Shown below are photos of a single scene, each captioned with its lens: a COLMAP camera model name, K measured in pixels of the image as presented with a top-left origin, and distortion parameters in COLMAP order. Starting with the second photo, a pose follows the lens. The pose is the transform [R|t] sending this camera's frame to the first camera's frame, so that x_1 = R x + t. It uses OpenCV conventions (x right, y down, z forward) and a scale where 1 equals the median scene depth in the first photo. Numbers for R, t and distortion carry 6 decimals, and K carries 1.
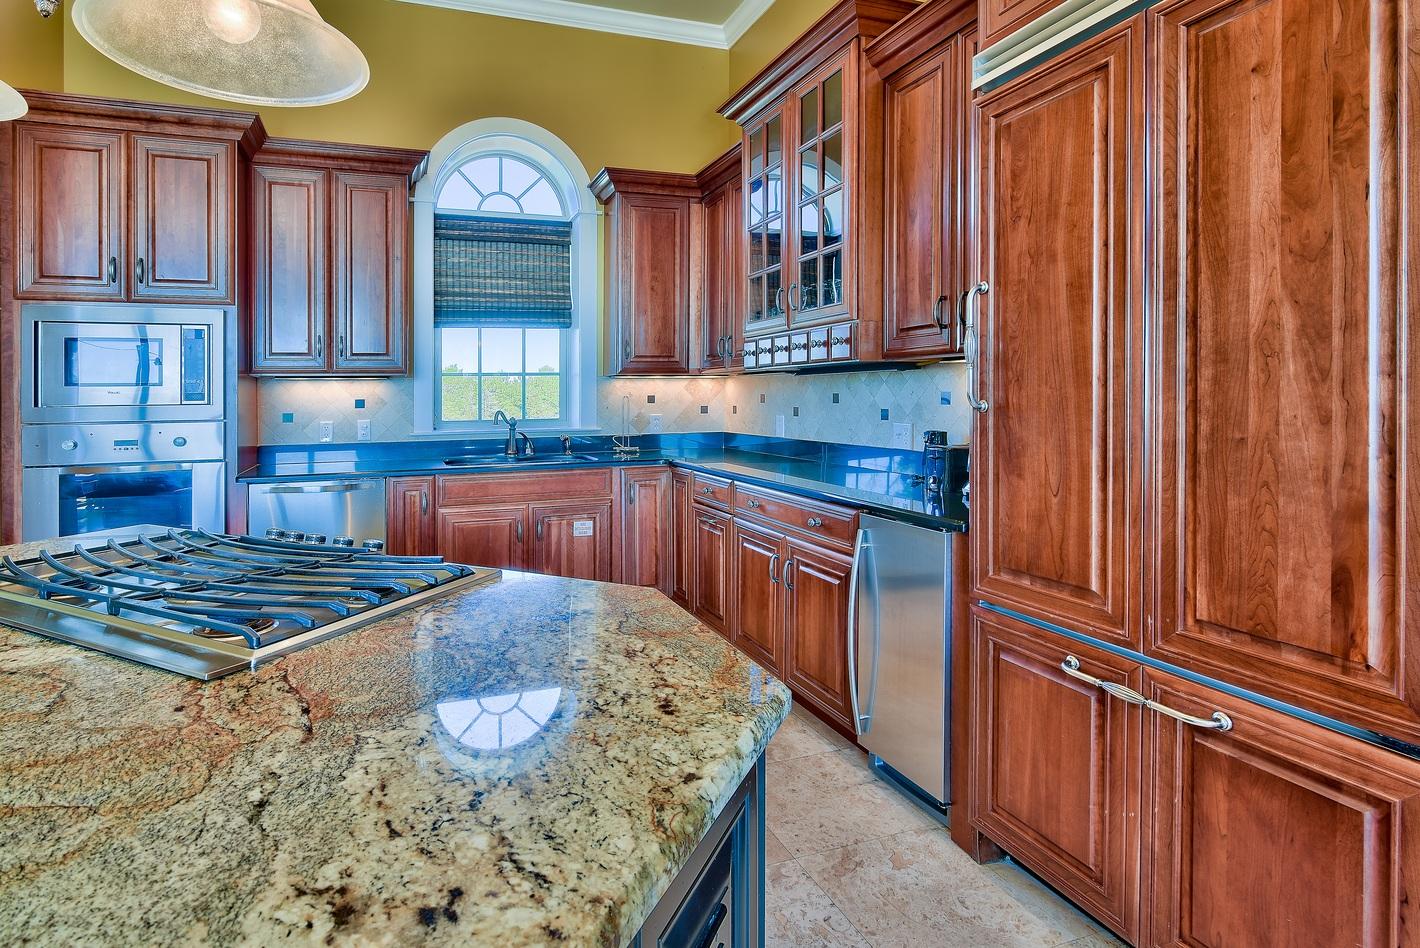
lens RADIAL K [[714.7, 0, 619.1], [0, 714.7, 415.7], [0, 0, 1]] dist [-0.006641, 0.002485]
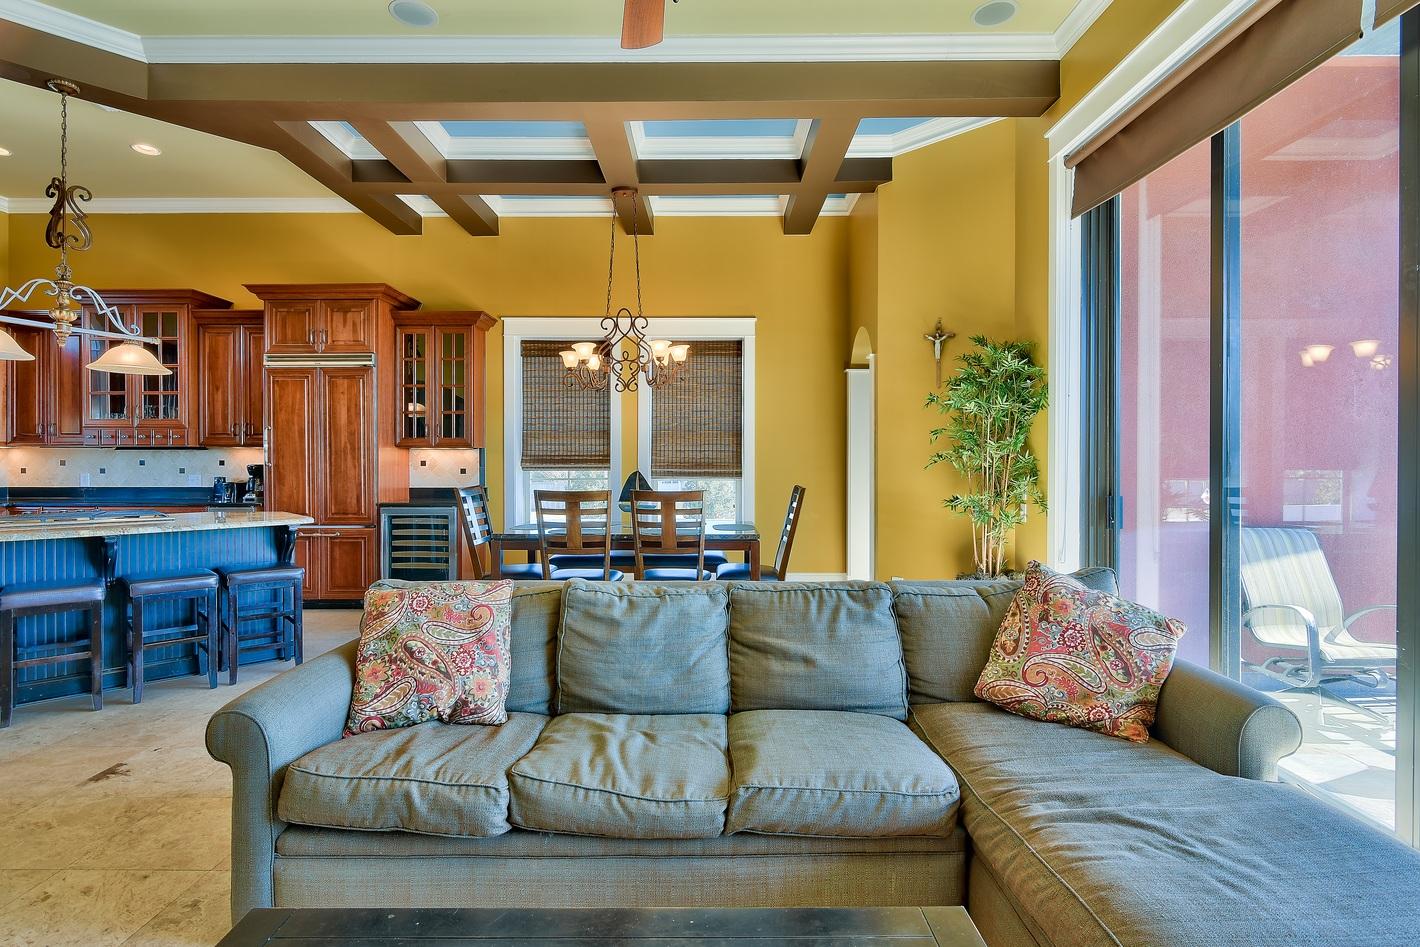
lens RADIAL K [[714.7, 0, 717.6], [0, 714.7, 464.4], [0, 0, 1]] dist [-0.006641, 0.002485]
pose [[0.303639, 0.006664, 0.952764, -1.110212], [0.021410, 0.999675, -0.013815, 0.041104], [-0.952546, 0.024594, 0.303398, -1.087008]]
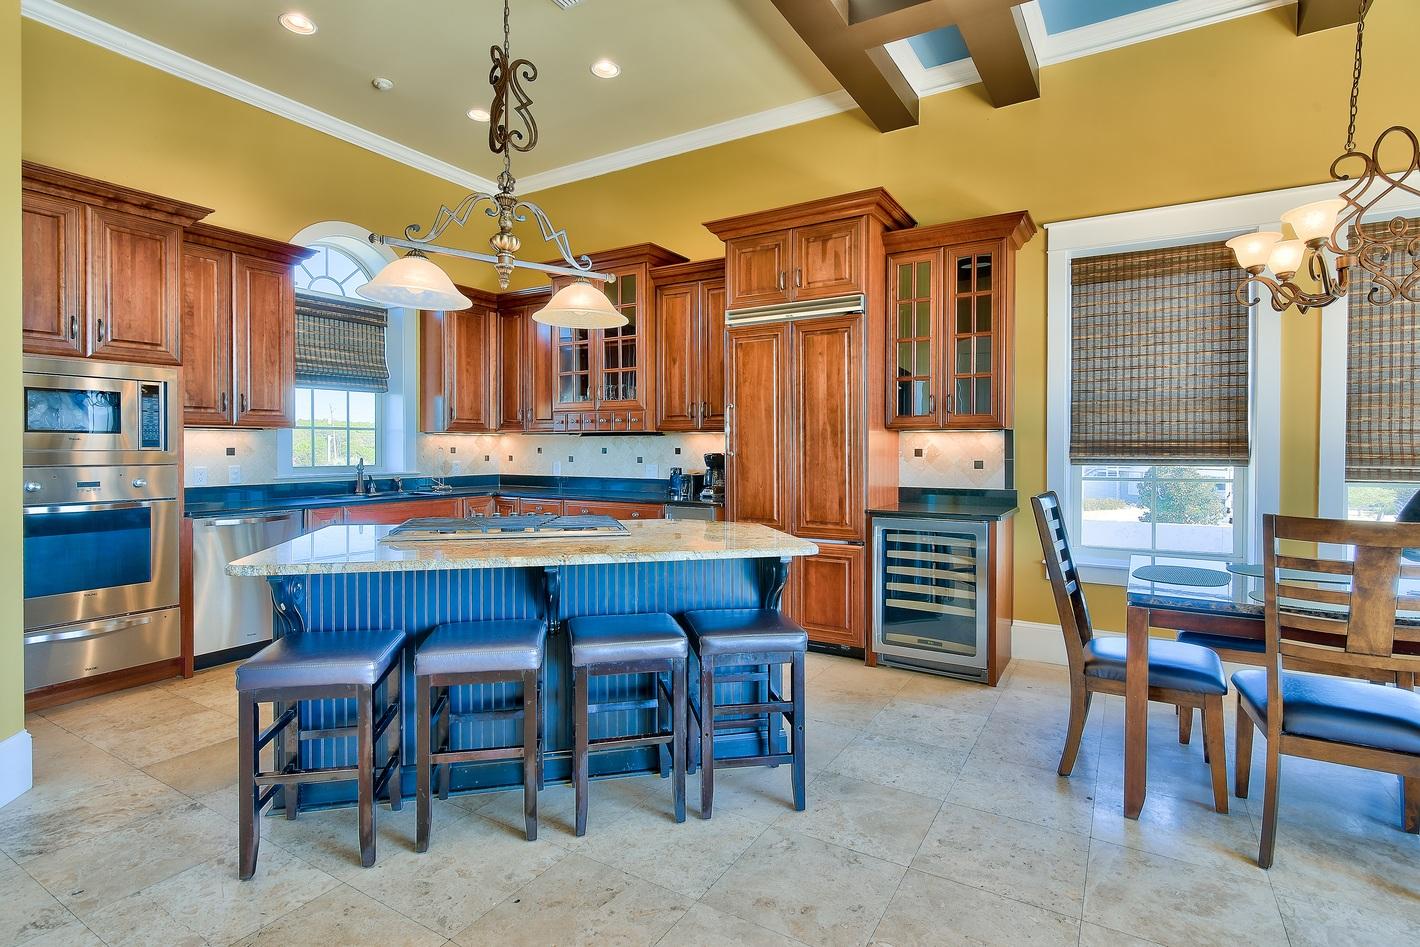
lens RADIAL K [[714.7, 0, 713.0], [0, 714.7, 463.6], [0, 0, 1]] dist [-0.006641, 0.002485]
pose [[0.752332, -0.001257, 0.658782, -0.671733], [0.006955, 0.999958, -0.006036, 0.019595], [-0.658747, 0.009123, 0.752309, -0.471609]]
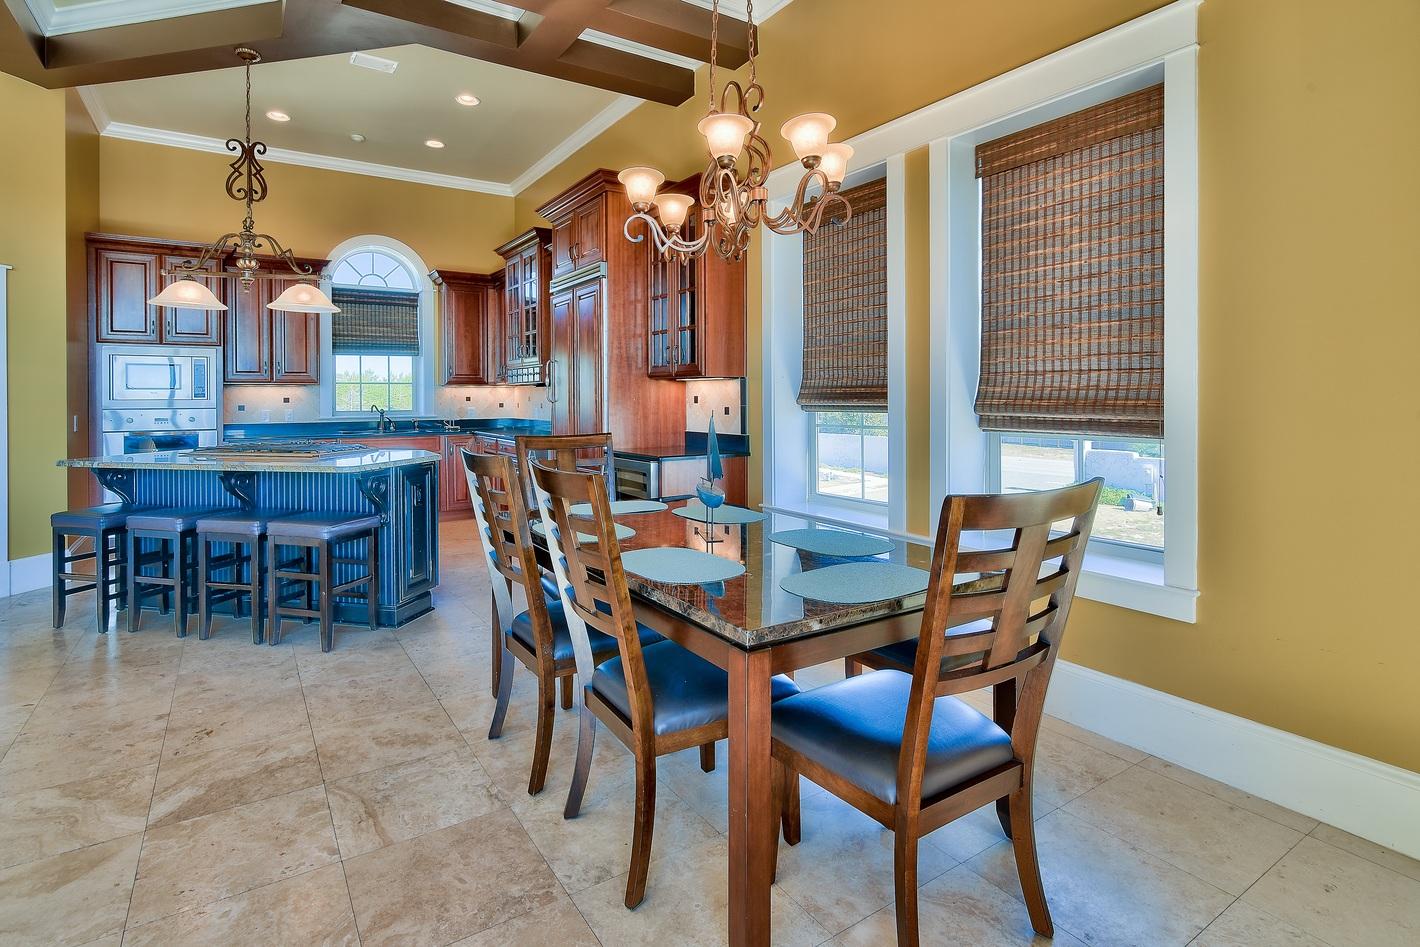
lens RADIAL K [[714.7, 0, 693.4], [0, 714.7, 416.8], [0, 0, 1]] dist [-0.006641, 0.002485]
pose [[0.964729, -0.000677, 0.263244, 0.167379], [0.000352, 0.999999, 0.001280, 0.027788], [-0.263245, -0.001142, 0.964728, -1.161726]]
